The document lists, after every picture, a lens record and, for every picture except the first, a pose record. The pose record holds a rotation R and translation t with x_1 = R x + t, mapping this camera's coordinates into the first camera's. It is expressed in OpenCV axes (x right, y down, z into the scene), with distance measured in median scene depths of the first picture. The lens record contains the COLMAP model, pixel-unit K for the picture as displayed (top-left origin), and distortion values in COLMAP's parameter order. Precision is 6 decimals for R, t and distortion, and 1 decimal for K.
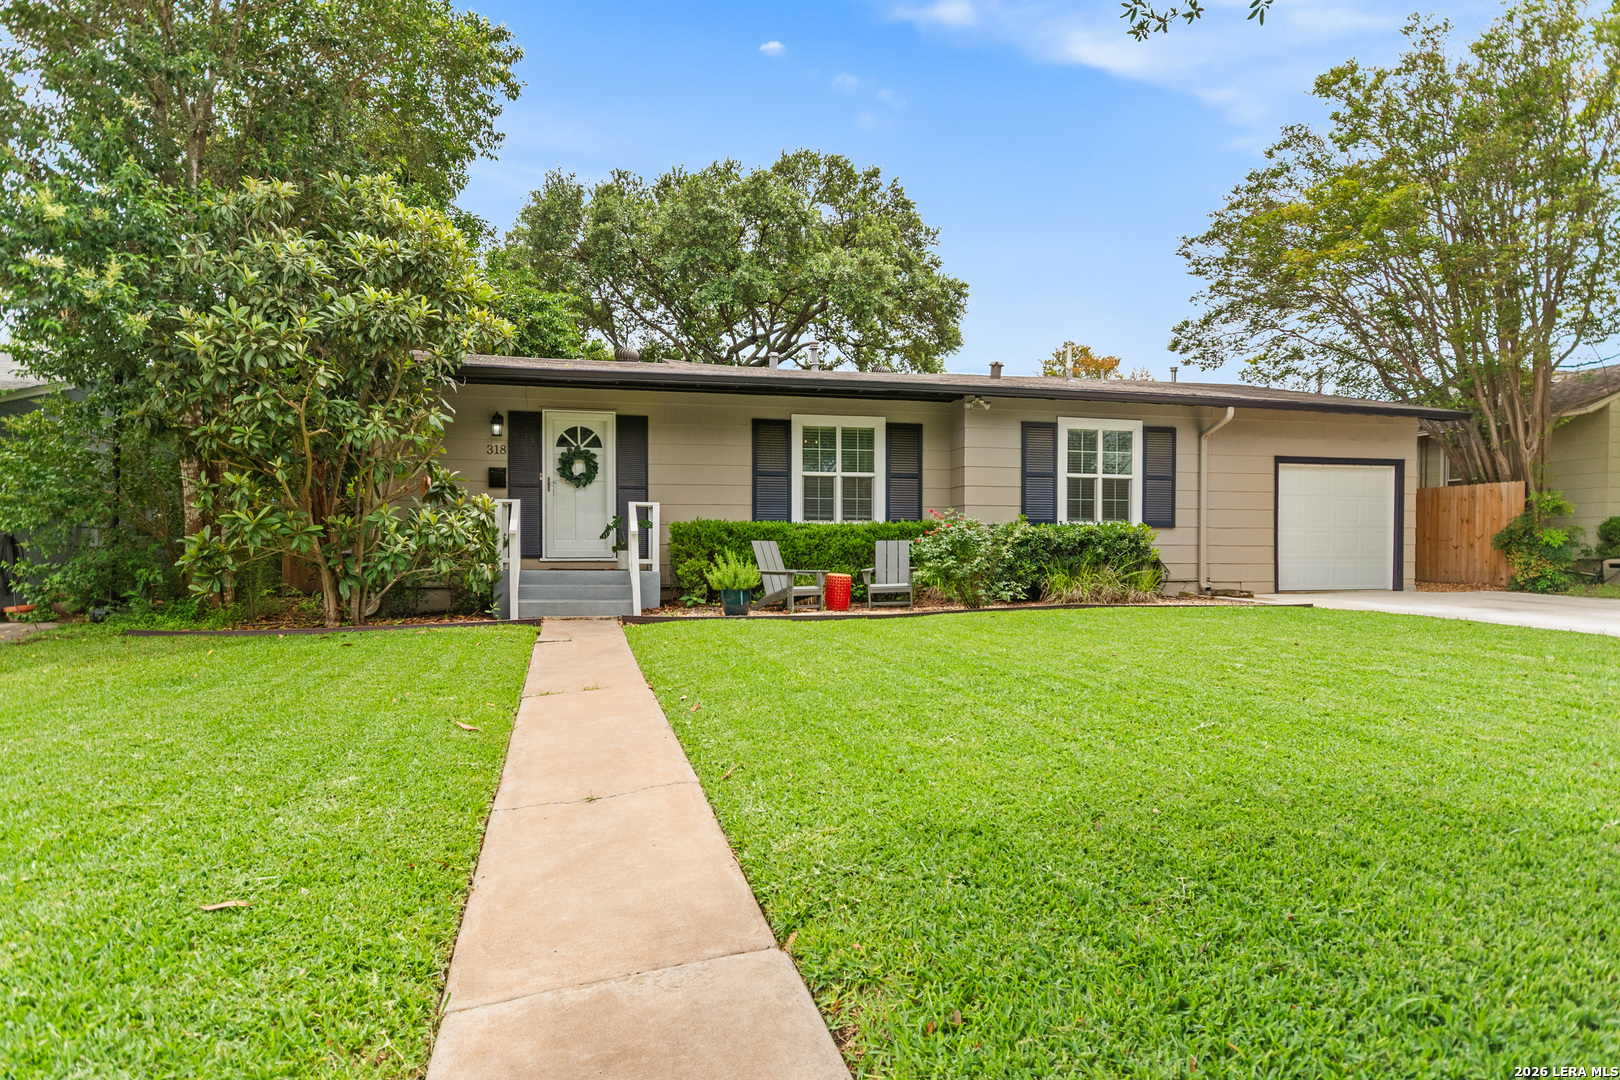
lens RADIAL K [[915.0, 0, 799.3], [0, 915.0, 569.6], [0, 0, 1]] dist [0.002911, 0.000613]
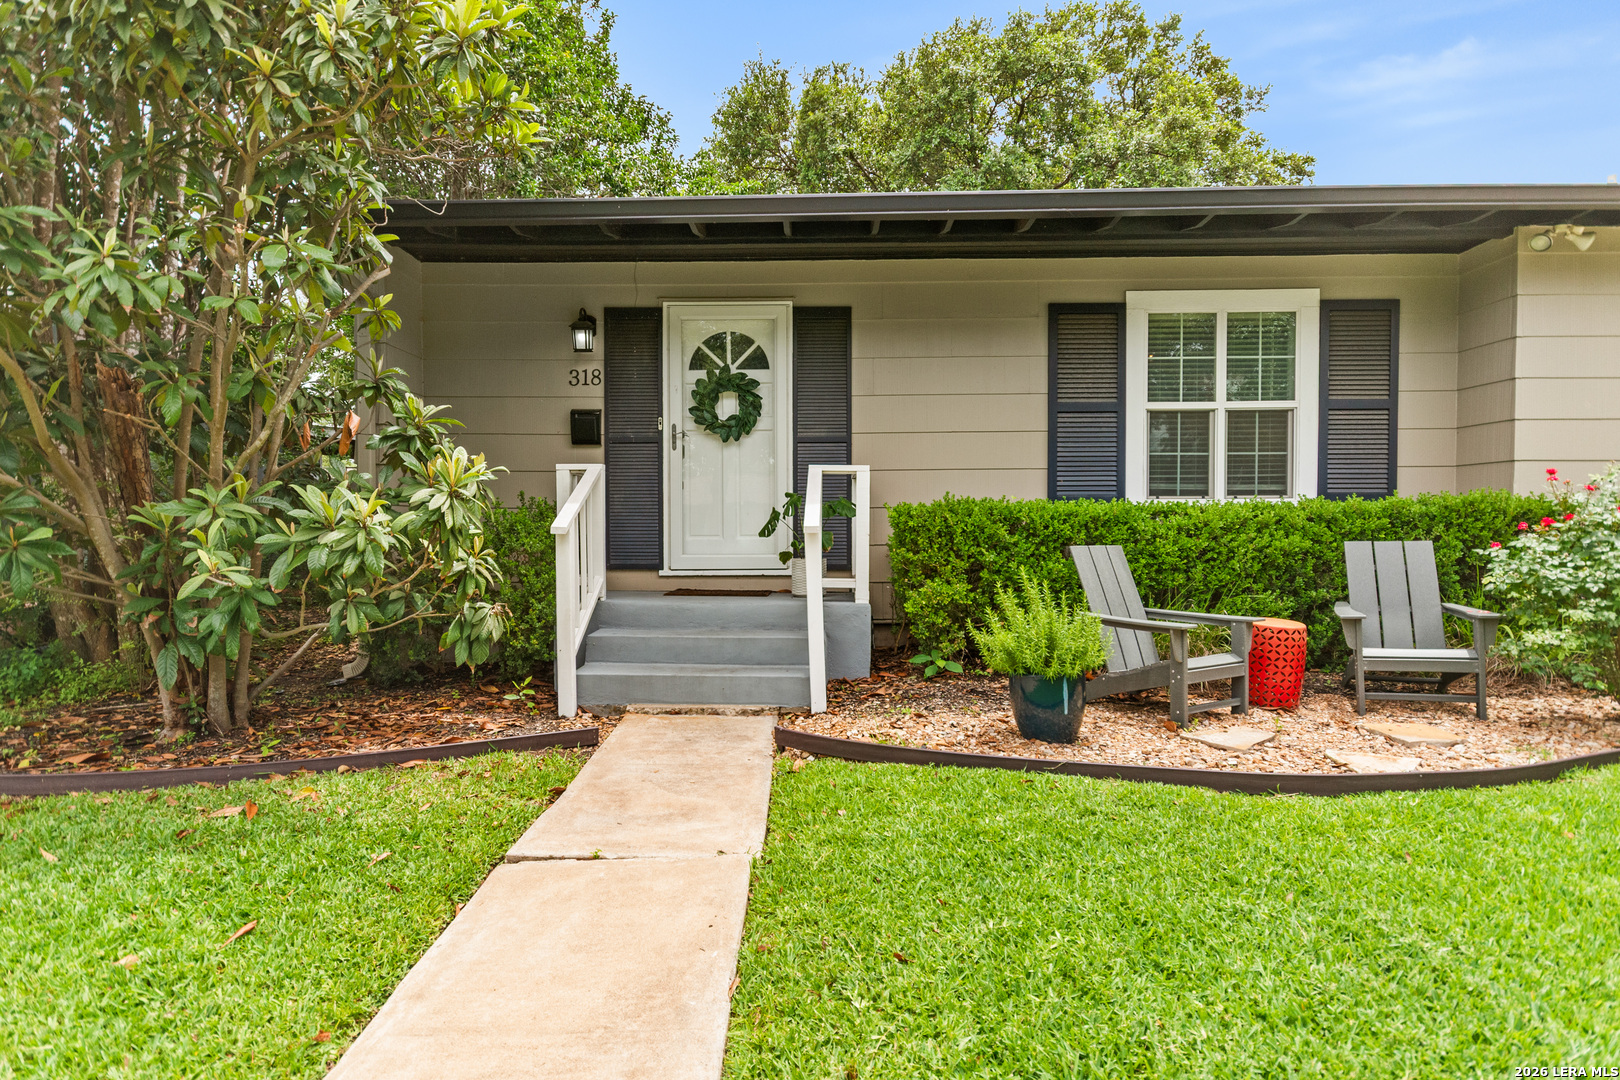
lens RADIAL K [[915.0, 0, 808.1], [0, 915.0, 548.3], [0, 0, 1]] dist [0.002911, 0.000613]
pose [[0.971240, 0.002587, -0.238087, -0.059780], [-0.000953, 0.999975, 0.006979, -0.028509], [0.238099, -0.006552, 0.971219, 0.456830]]
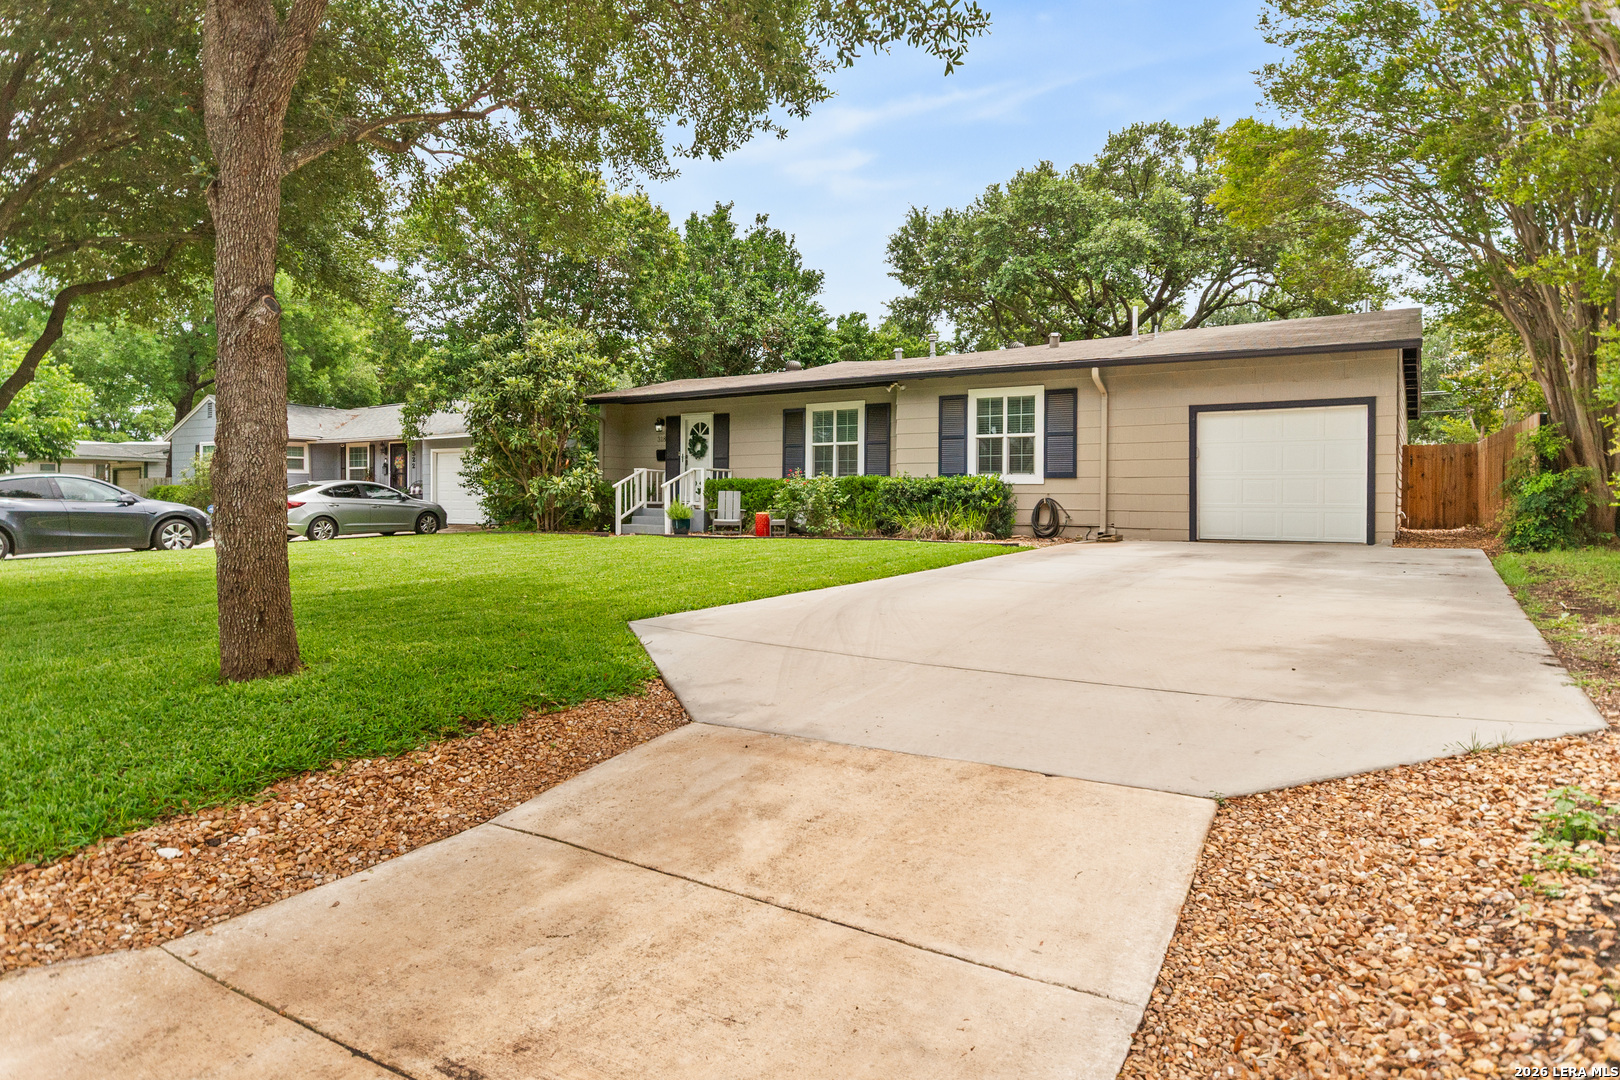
lens RADIAL K [[915.0, 0, 792.3], [0, 915.0, 507.9], [0, 0, 1]] dist [0.002911, 0.000613]
pose [[0.687167, 0.009626, -0.726435, 1.042818], [-0.022294, 0.999721, -0.007842, 0.007485], [0.726157, 0.021584, 0.687190, -0.014953]]
